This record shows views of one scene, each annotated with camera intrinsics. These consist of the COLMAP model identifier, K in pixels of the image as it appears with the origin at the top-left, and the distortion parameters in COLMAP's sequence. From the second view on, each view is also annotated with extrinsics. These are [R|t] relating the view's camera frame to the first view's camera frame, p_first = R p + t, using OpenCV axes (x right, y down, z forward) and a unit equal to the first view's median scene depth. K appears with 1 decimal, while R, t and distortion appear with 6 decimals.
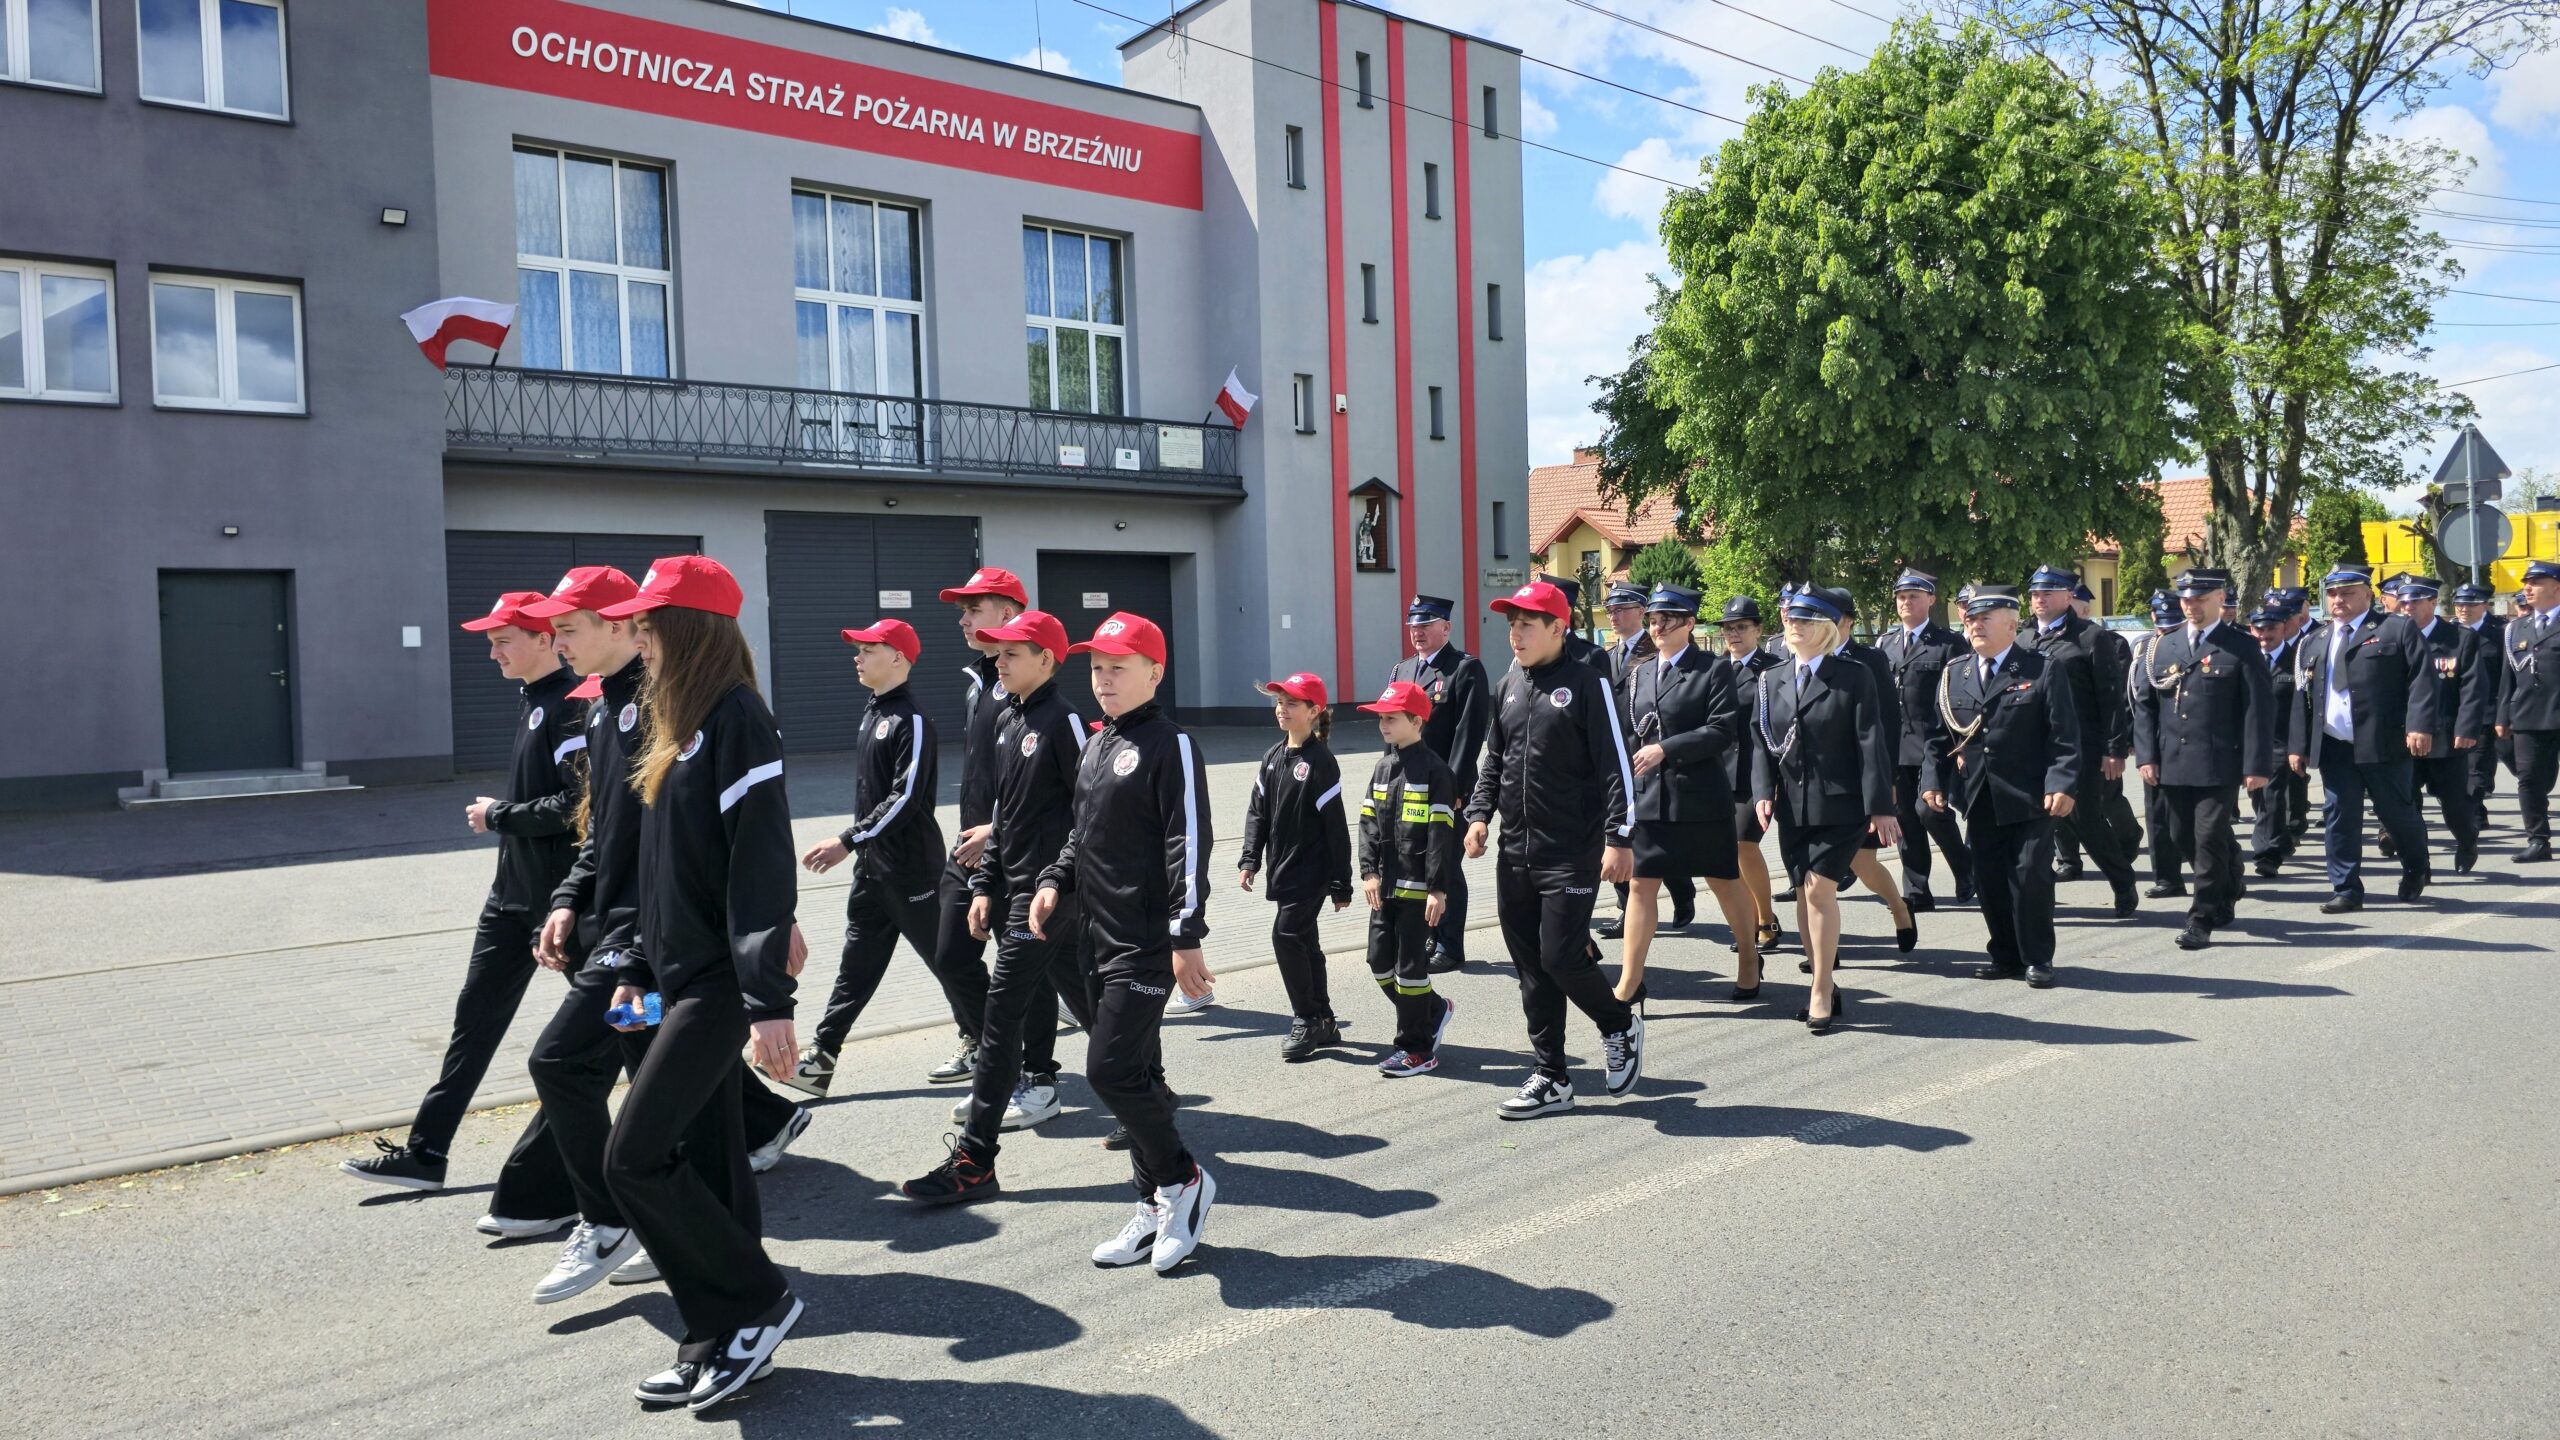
lens RADIAL K [[1705.9, 0, 1288.2], [0, 1705.9, 686.3], [0, 0, 1]] dist [0.056585, -0.055988]
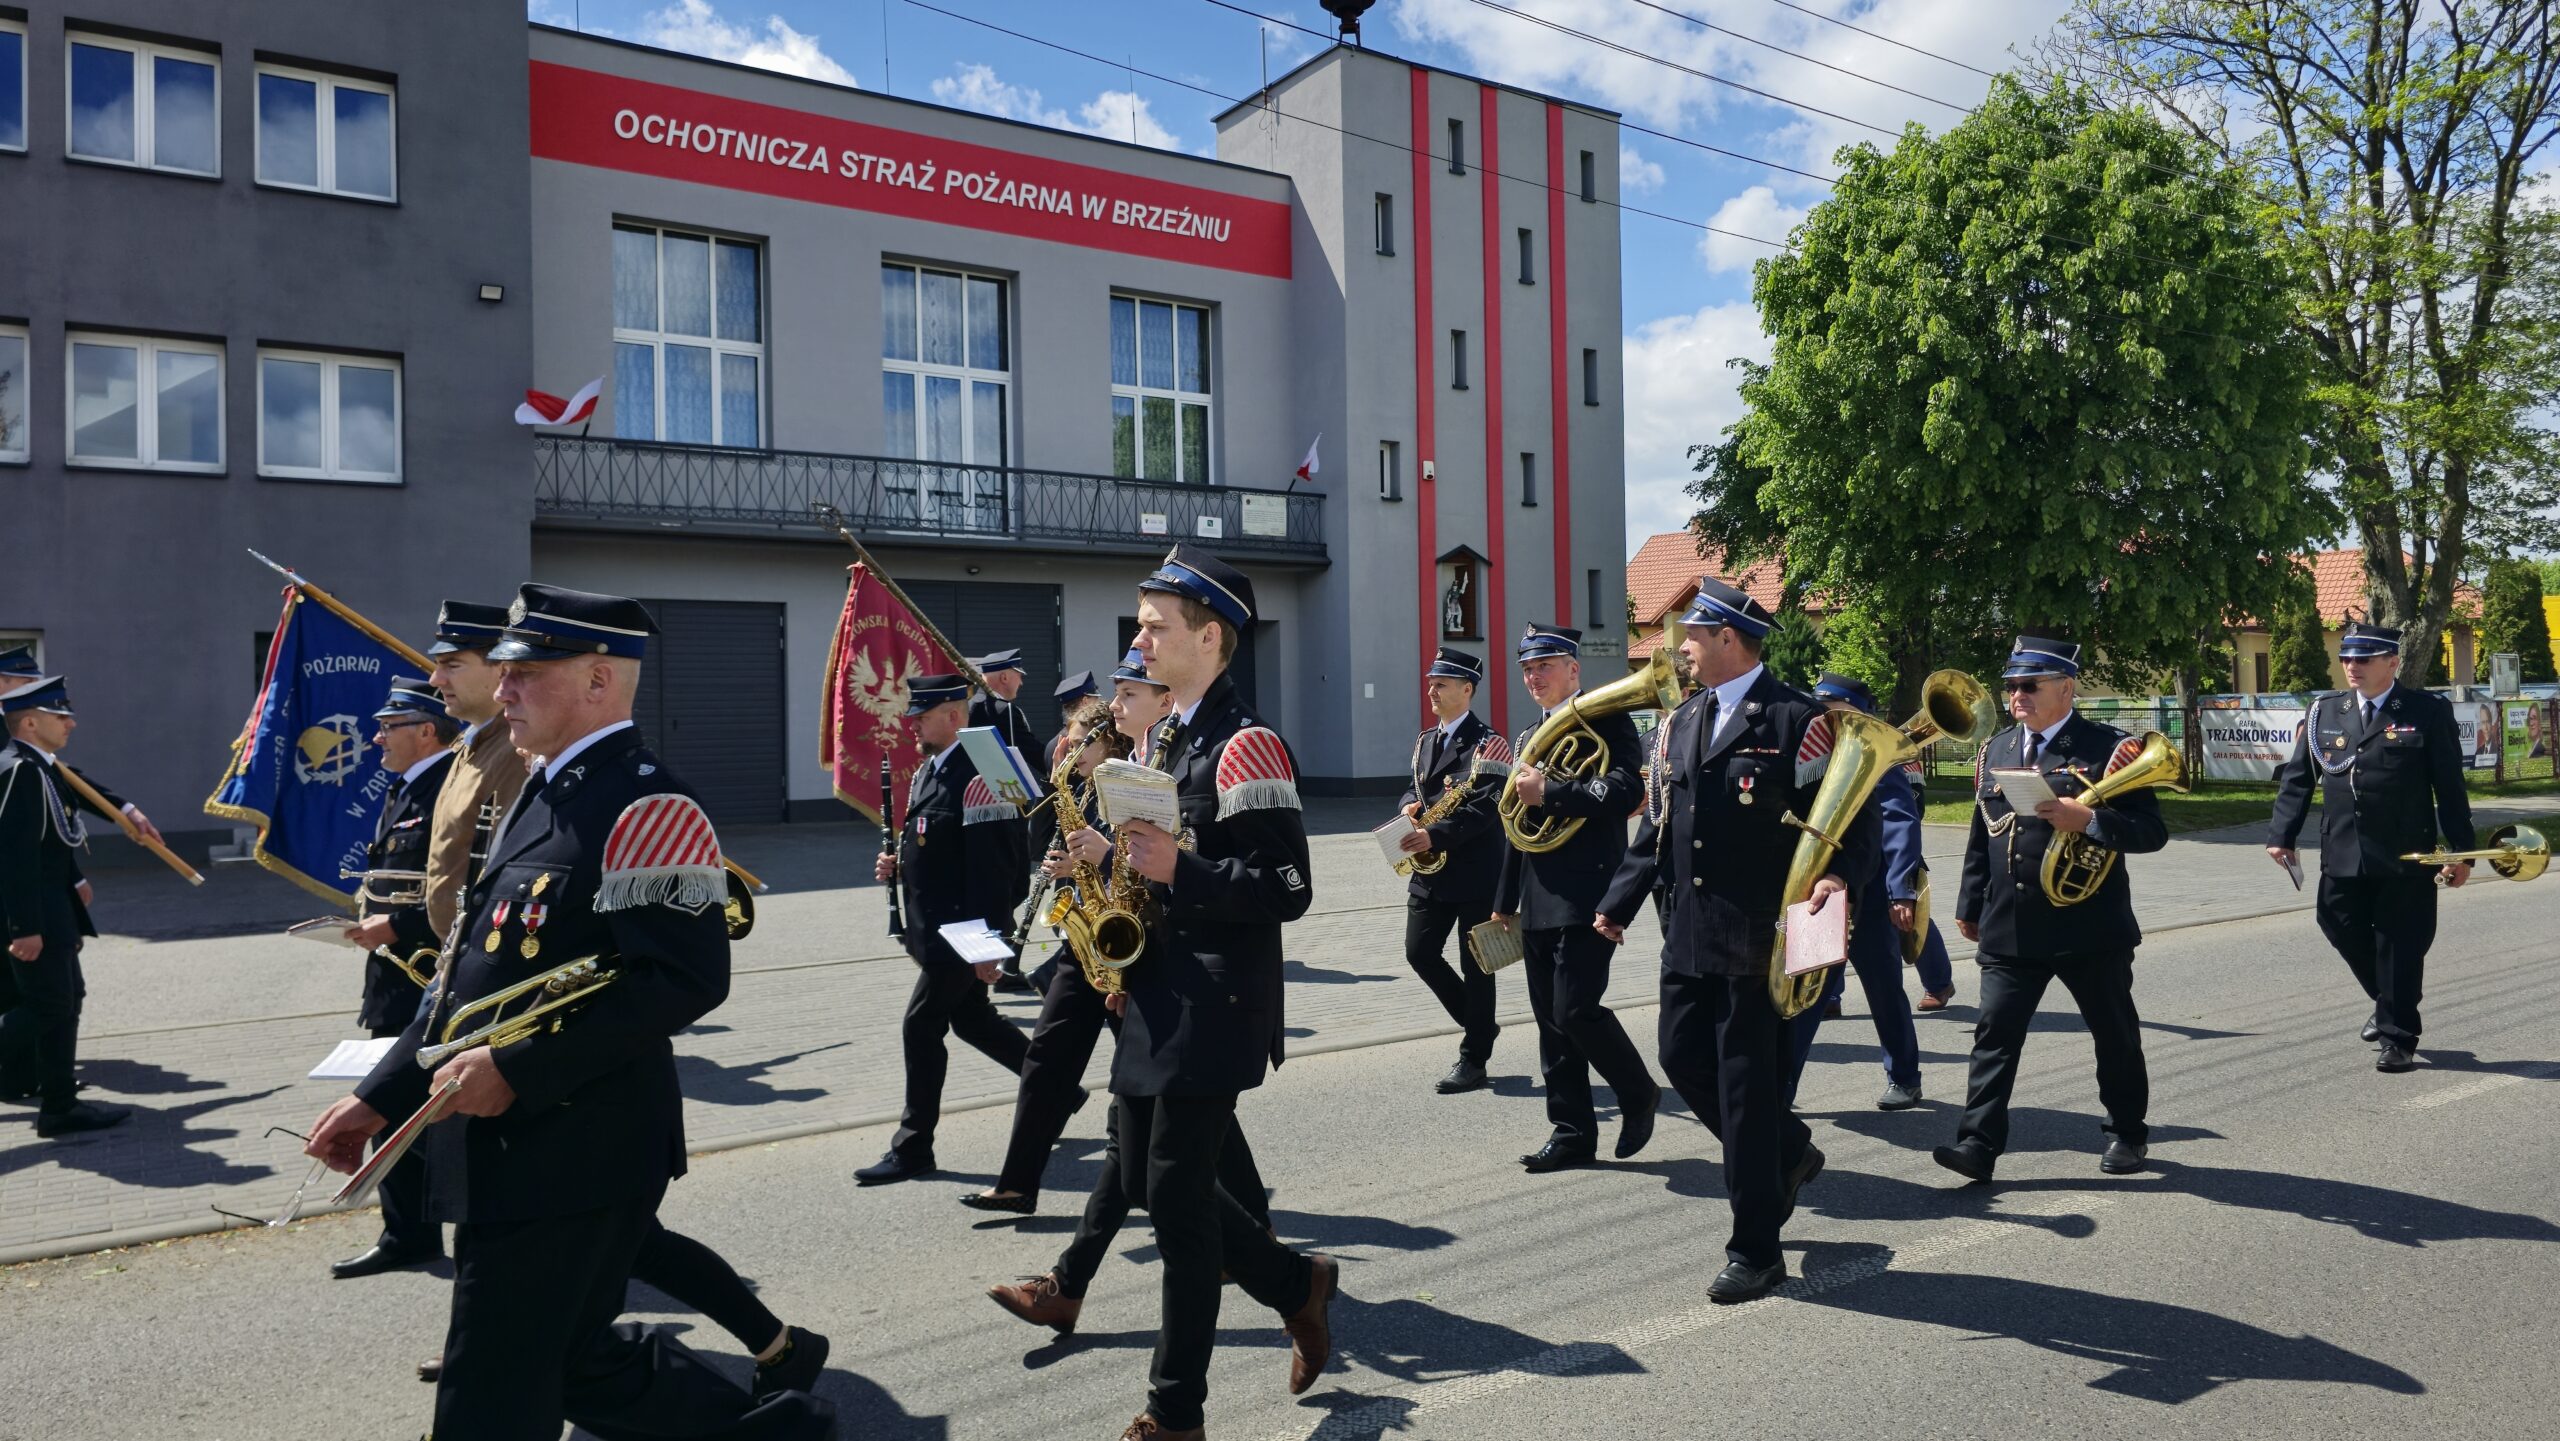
lens RADIAL K [[1706.6, 0, 1263.1], [0, 1706.6, 680.6], [0, 0, 1]] dist [0.062577, -0.057708]
pose [[0.996300, 0.008049, -0.085568, 0.023996], [-0.011689, 0.999044, -0.042125, -0.002250], [0.085147, 0.042969, 0.995441, 0.018917]]
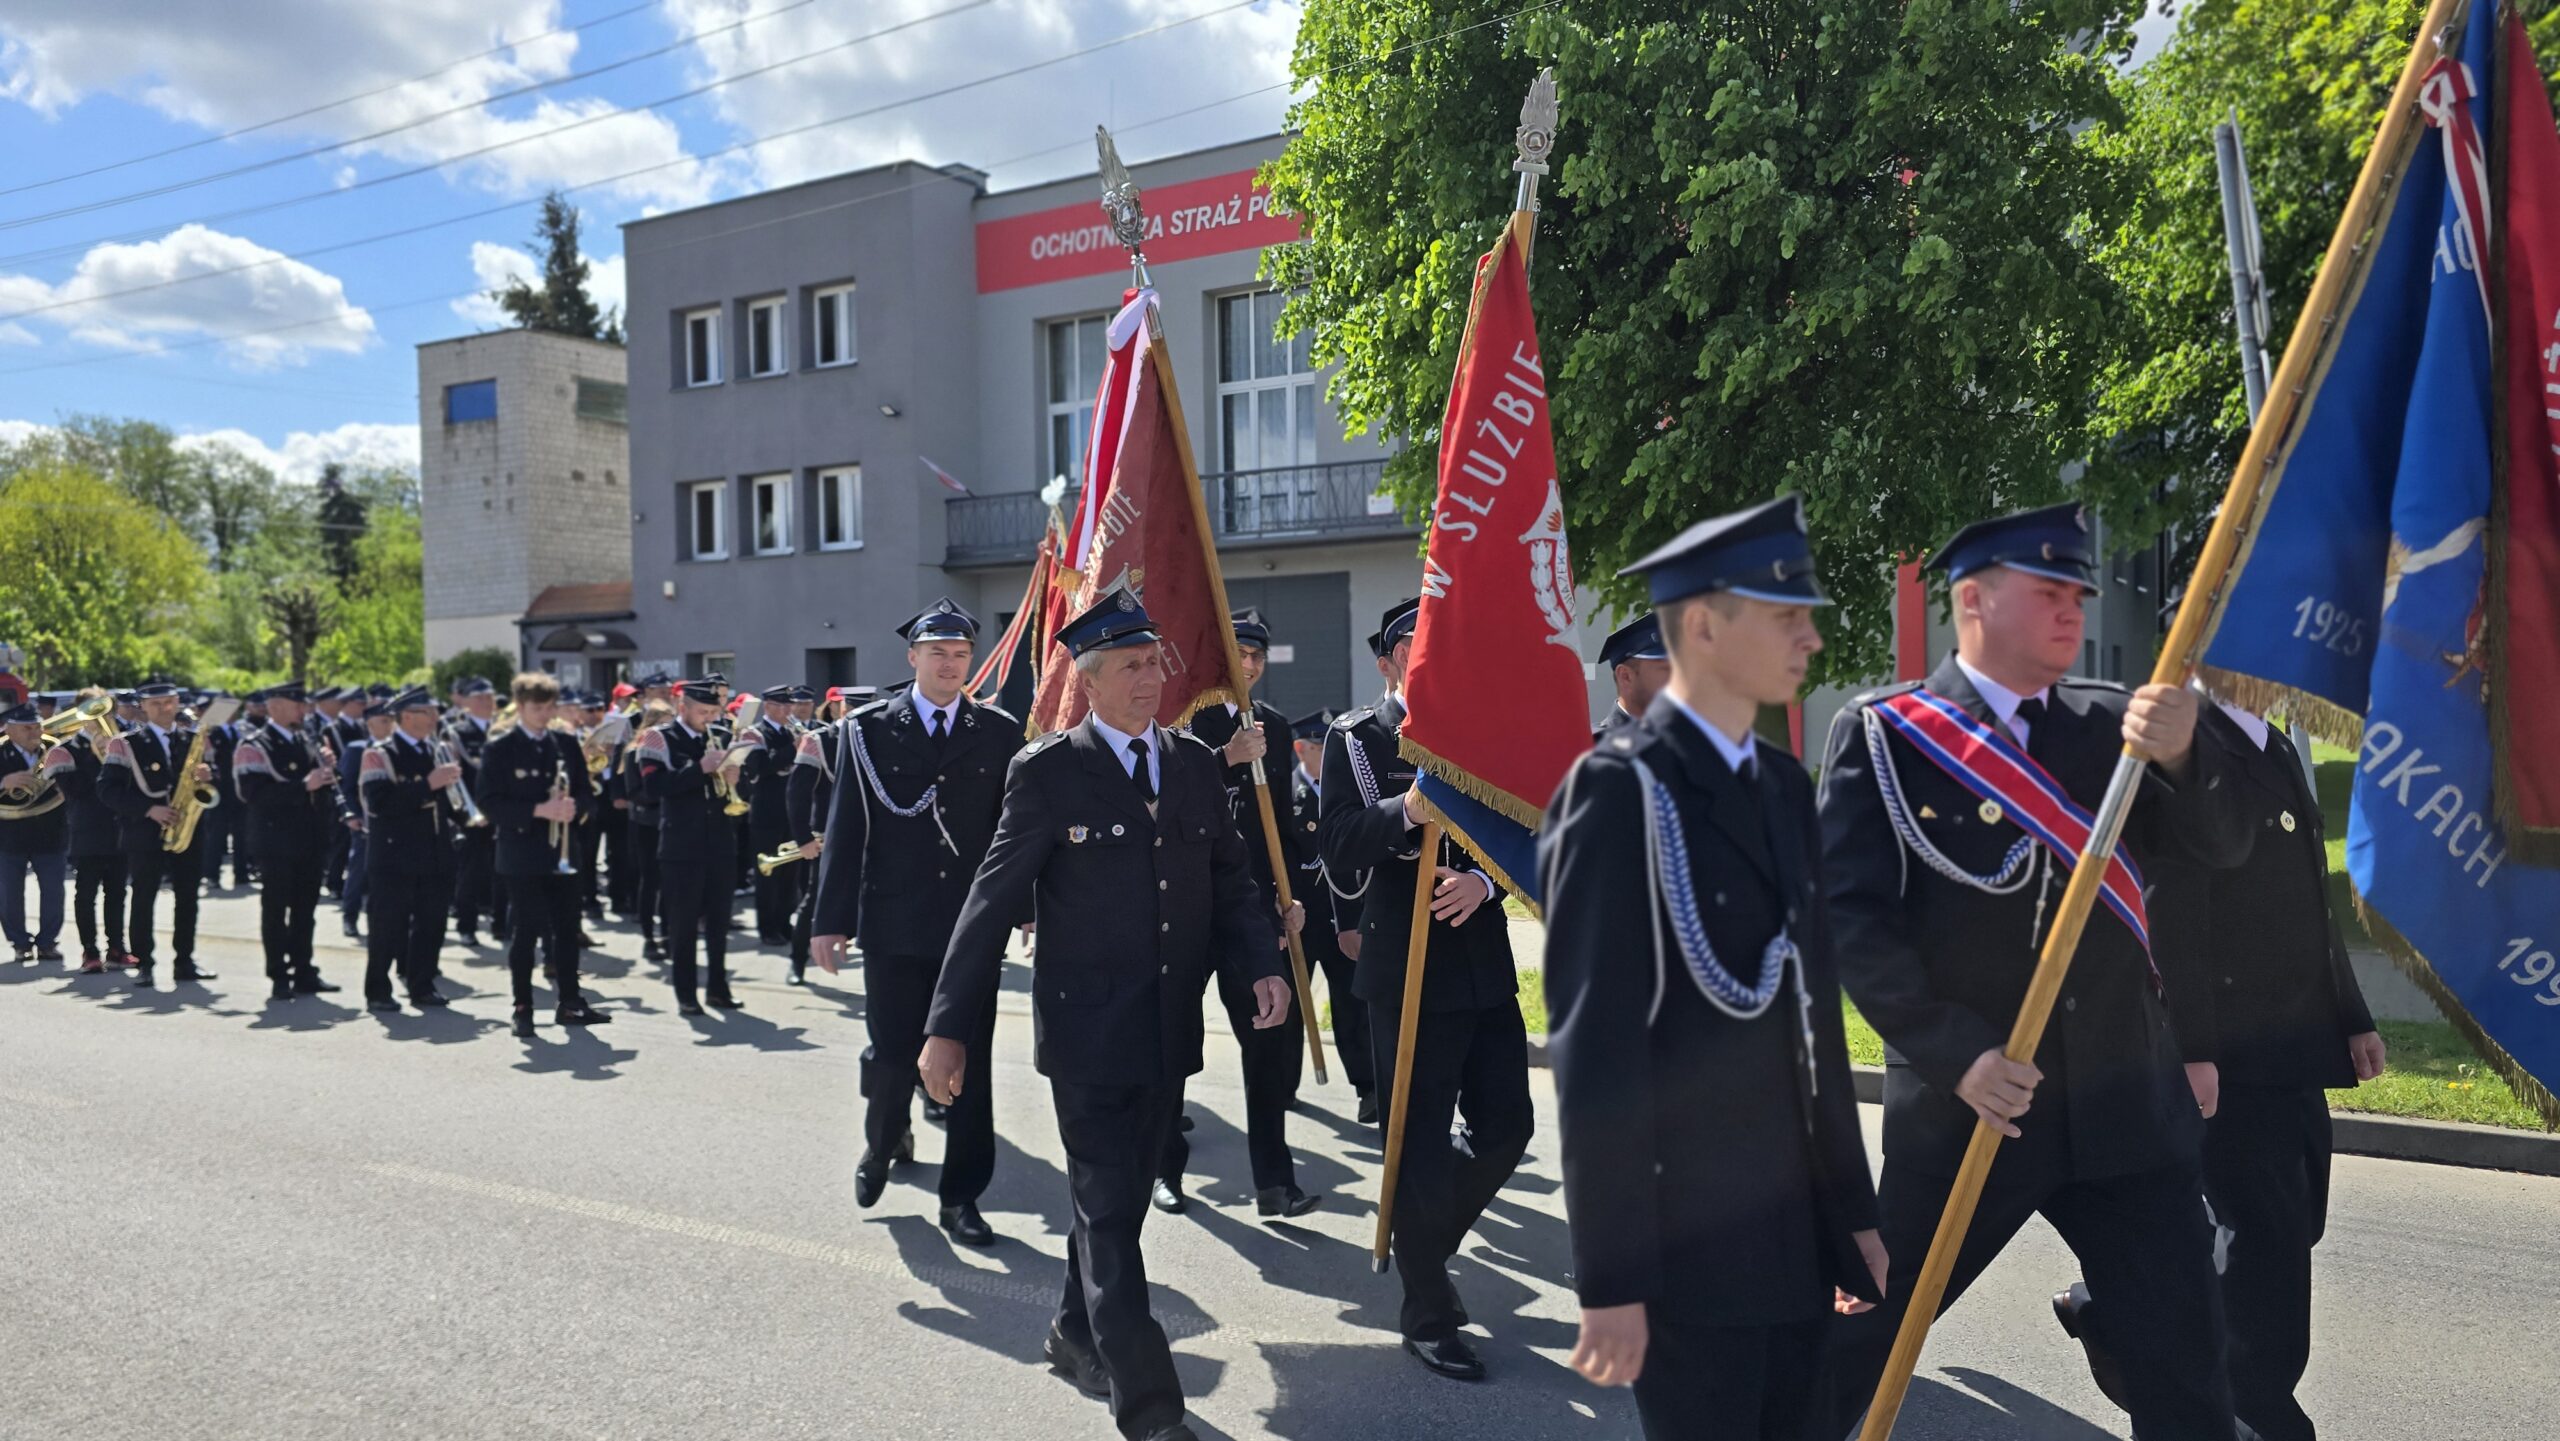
lens RADIAL K [[1818.8, 0, 1349.6], [0, 1818.8, 725.2], [0, 0, 1]] dist [0.049958, -0.062894]
pose [[0.348796, 0.023581, -0.936902, 0.873773], [-0.018649, 0.999660, 0.018218, -0.028904], [0.937013, 0.011118, 0.349117, 0.653476]]
